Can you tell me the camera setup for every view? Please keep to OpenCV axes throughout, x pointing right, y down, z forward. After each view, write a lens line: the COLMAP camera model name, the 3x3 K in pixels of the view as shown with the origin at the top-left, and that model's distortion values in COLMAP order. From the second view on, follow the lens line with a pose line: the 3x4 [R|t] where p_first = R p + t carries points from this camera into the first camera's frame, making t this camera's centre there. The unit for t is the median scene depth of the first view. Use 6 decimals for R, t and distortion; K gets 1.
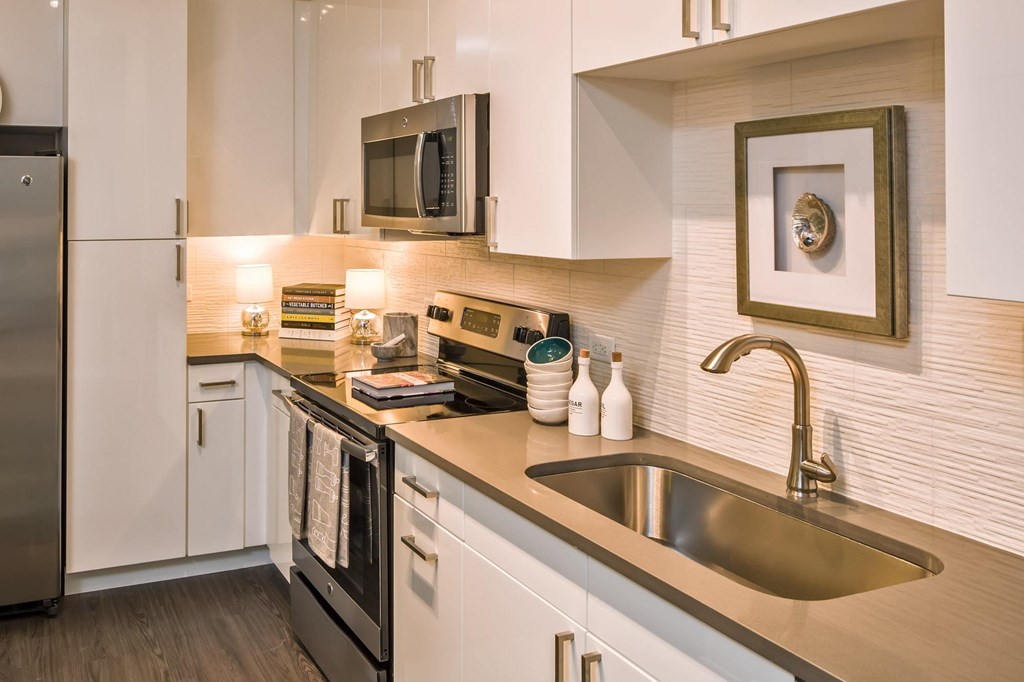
lens RADIAL K [[871.5, 0, 372.4], [0, 871.5, 176.6], [0, 0, 1]] dist [-0.006515, -0.006641]
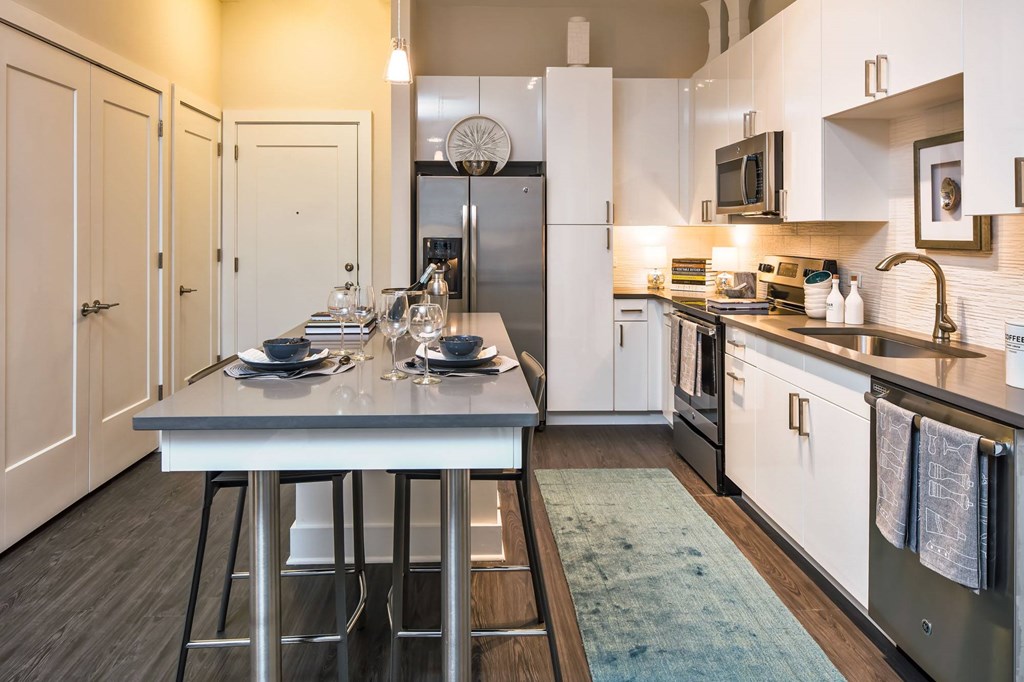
lens RADIAL K [[730.0, 0, 515.6], [0, 730.0, 218.1], [0, 0, 1]] dist [-0.008354, -0.001813]
pose [[0.940789, -0.004781, -0.338960, 0.124688], [0.007378, 0.999952, 0.006375, 0.065384], [0.338914, -0.008499, 0.940779, -0.553609]]
